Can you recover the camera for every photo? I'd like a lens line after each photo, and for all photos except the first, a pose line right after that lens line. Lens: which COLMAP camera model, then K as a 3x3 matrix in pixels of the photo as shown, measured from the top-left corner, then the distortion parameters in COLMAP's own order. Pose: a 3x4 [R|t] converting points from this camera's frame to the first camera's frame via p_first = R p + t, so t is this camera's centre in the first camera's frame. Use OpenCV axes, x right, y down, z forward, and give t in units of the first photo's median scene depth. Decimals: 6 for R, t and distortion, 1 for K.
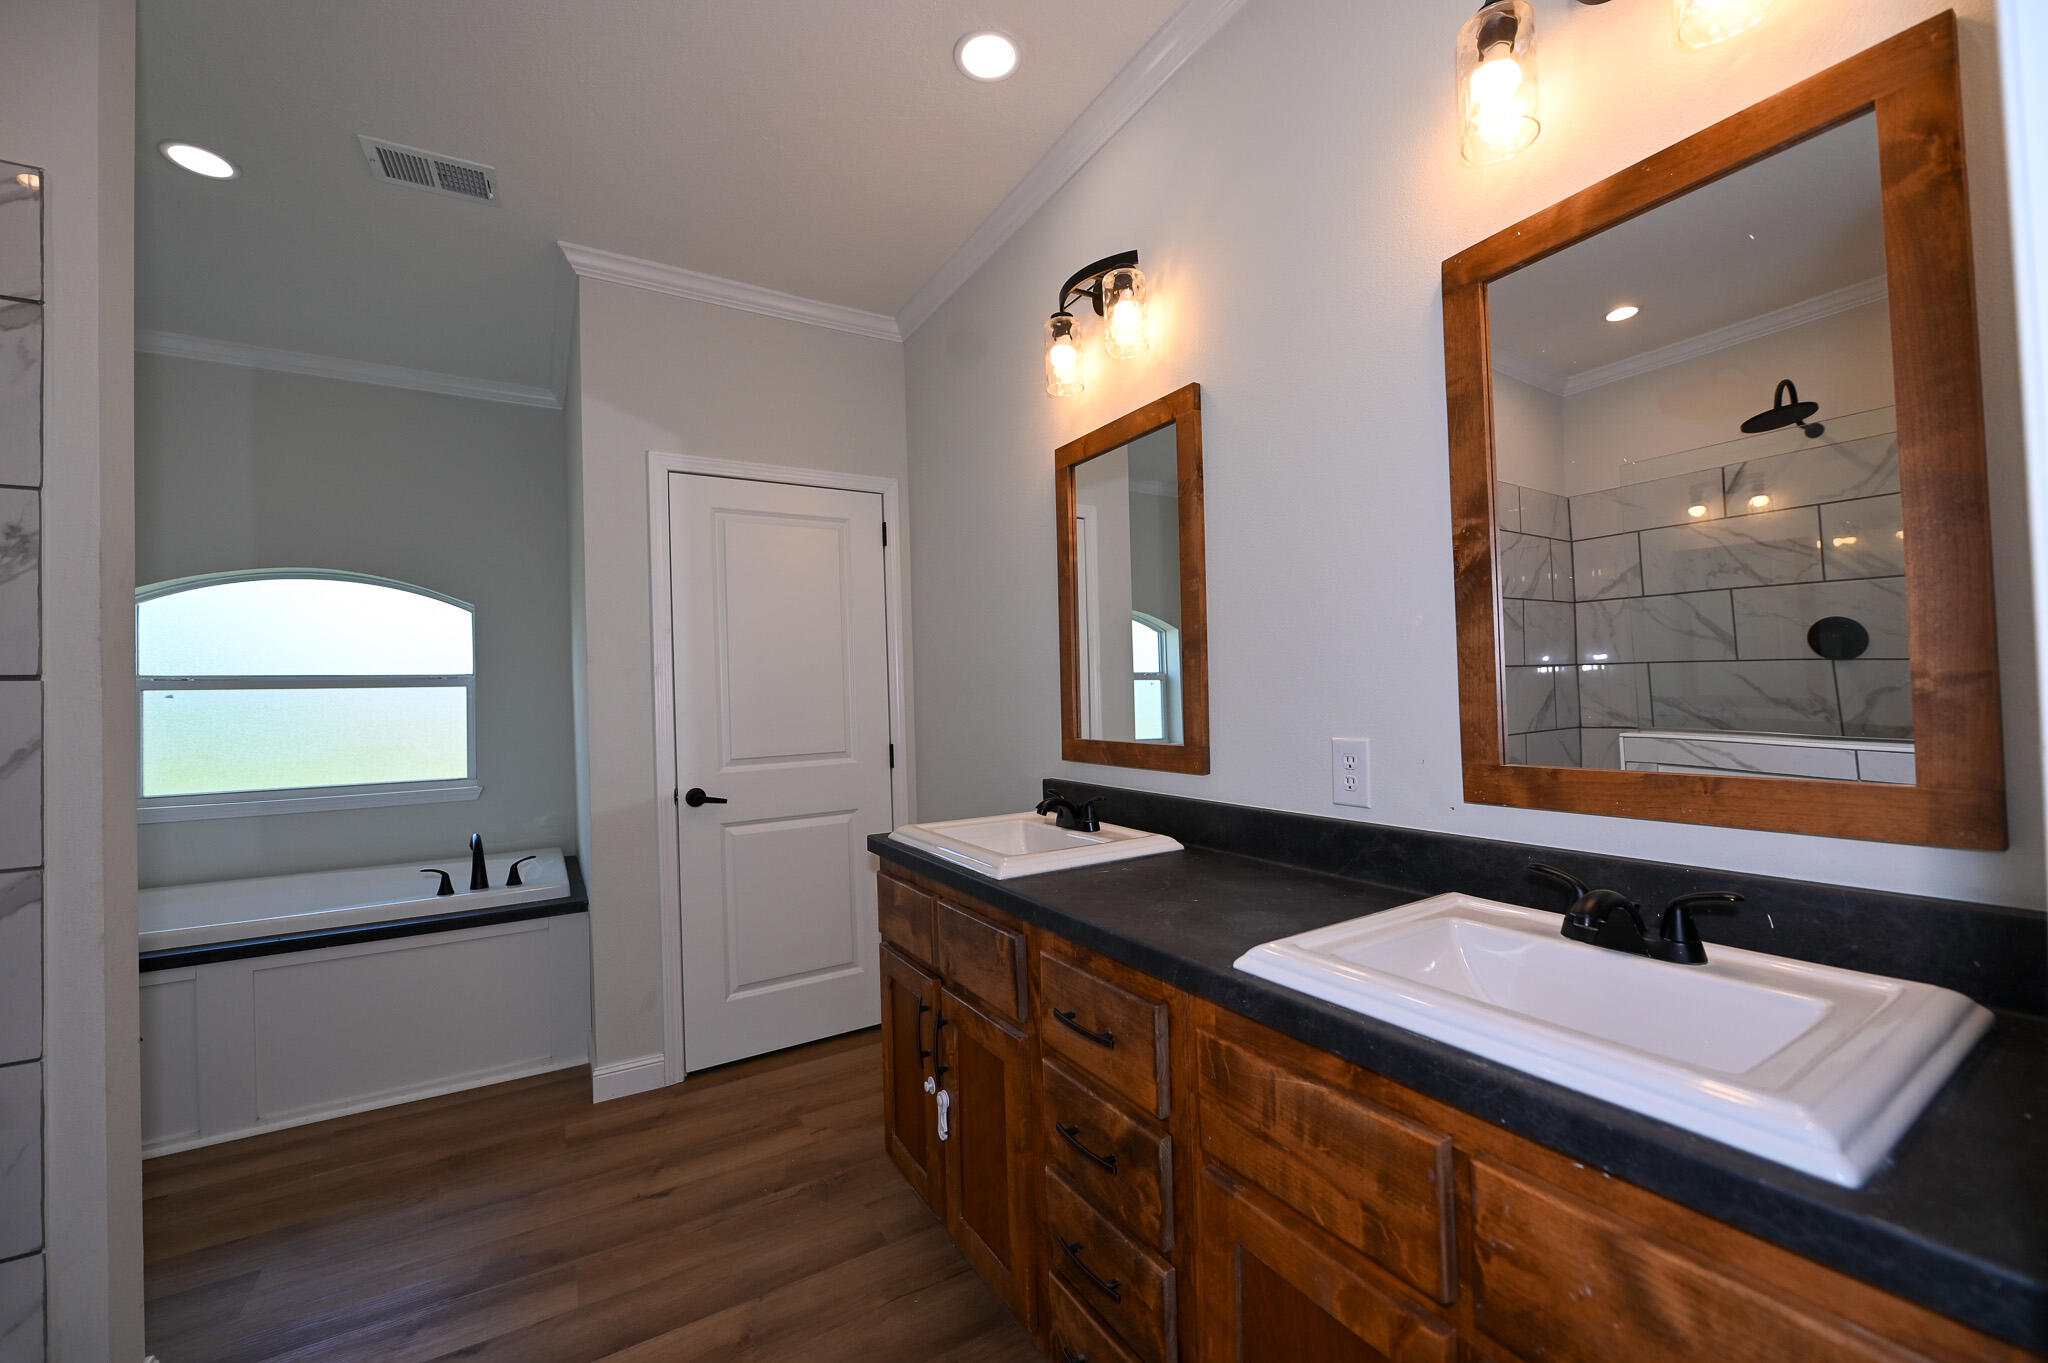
lens RADIAL K [[811.3, 0, 1031.7], [0, 811.3, 682.3], [0, 0, 1]] dist [-0.007176, -0.000435]
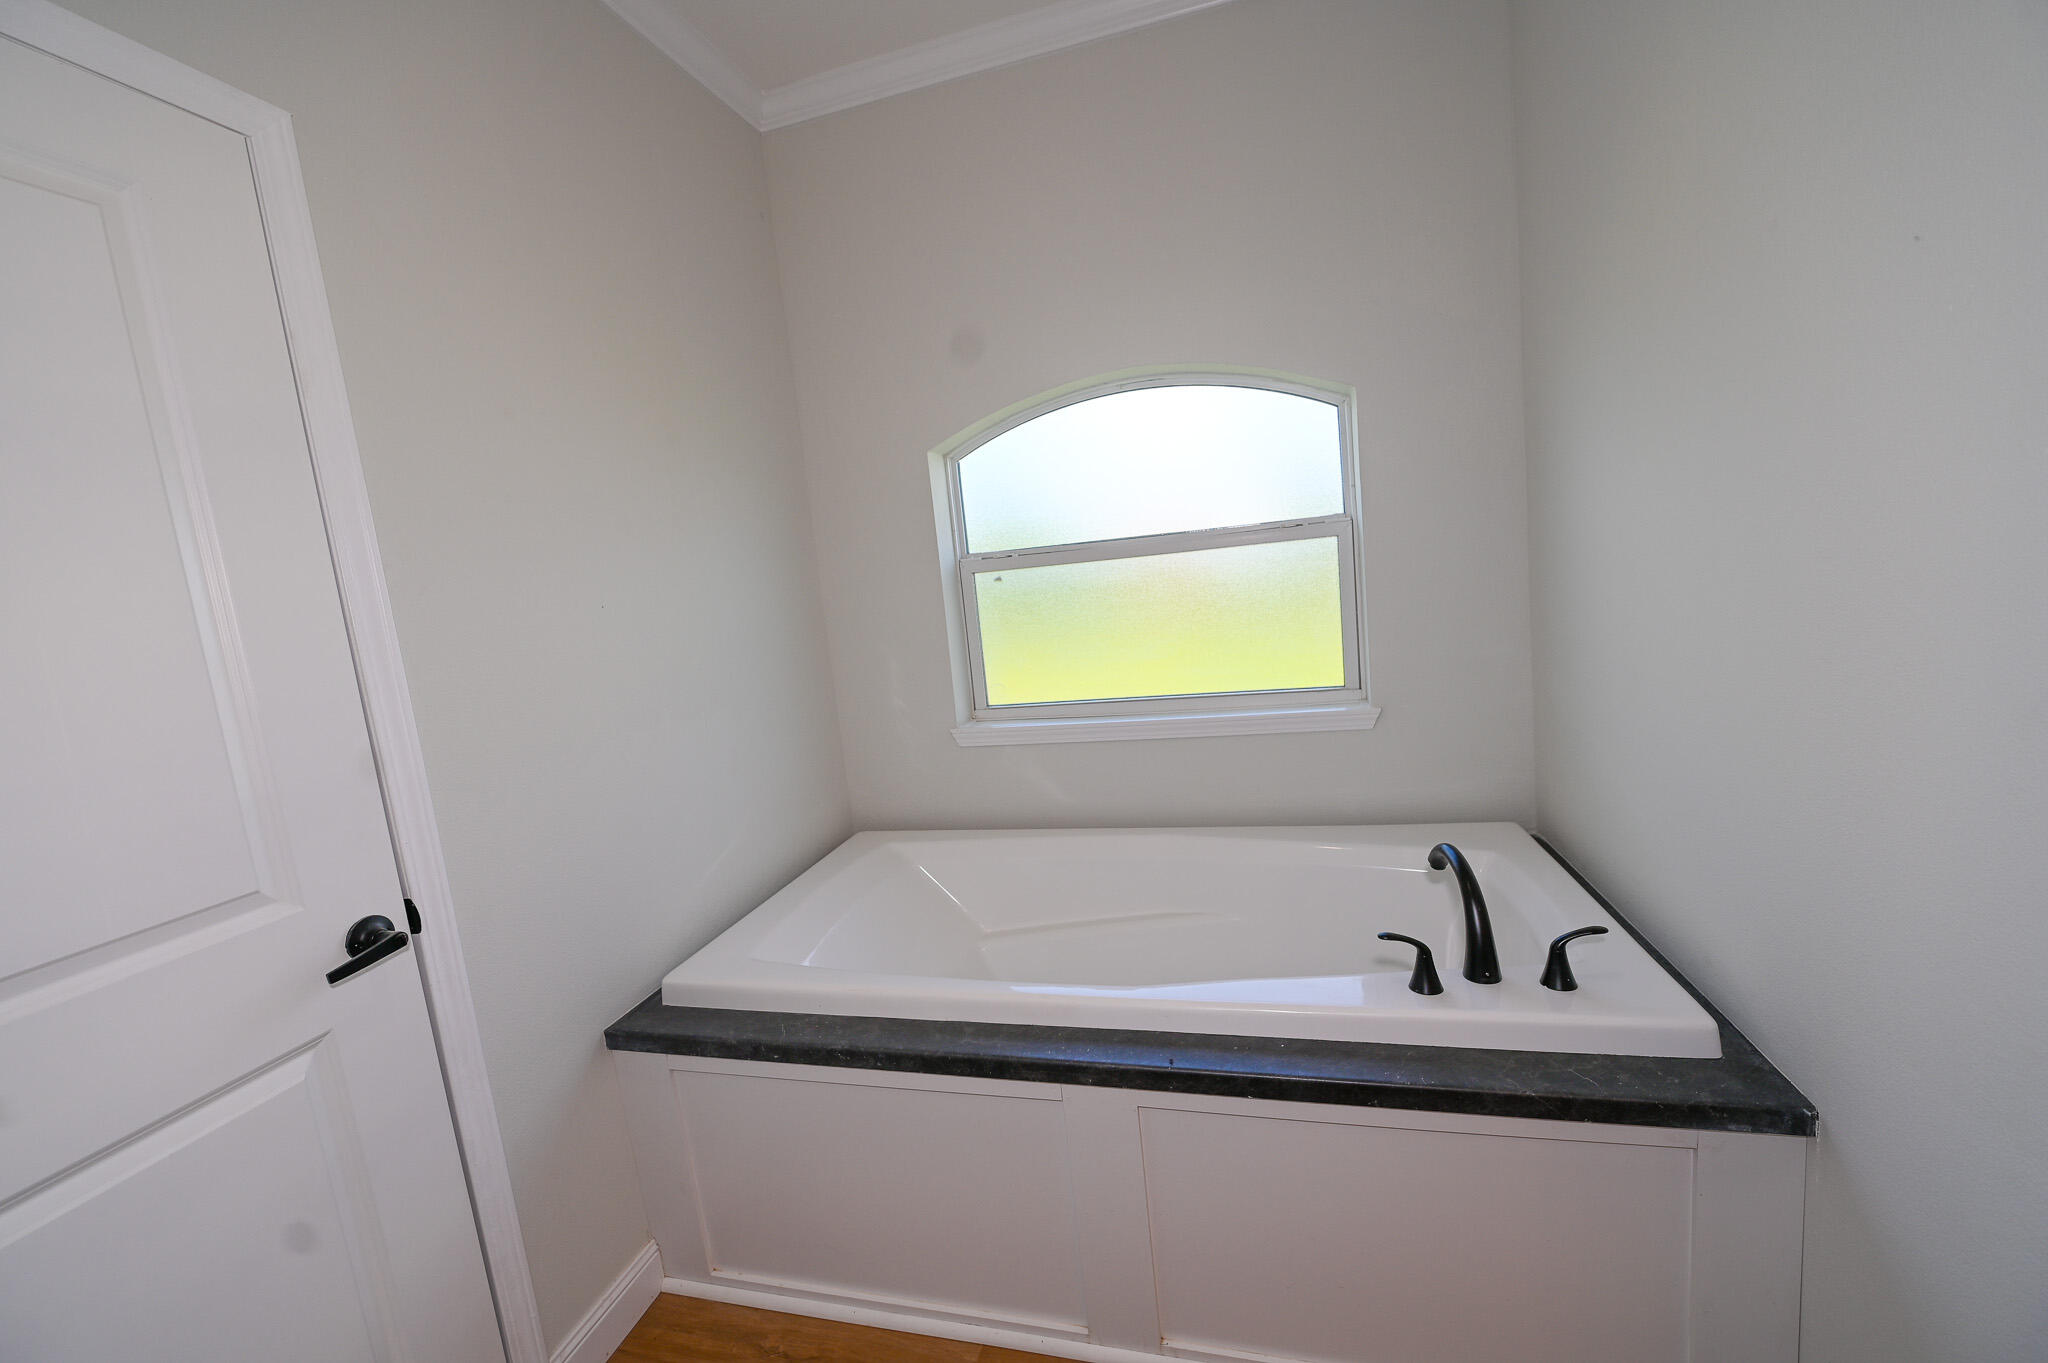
lens RADIAL K [[811.3, 0, 1031.7], [0, 811.3, 682.3], [0, 0, 1]] dist [-0.007176, -0.000435]
pose [[0.690643, 0.059622, -0.720734, -0.500039], [0.093244, 0.980936, 0.170498, -0.014054], [0.717159, -0.184958, 0.671918, 0.496299]]
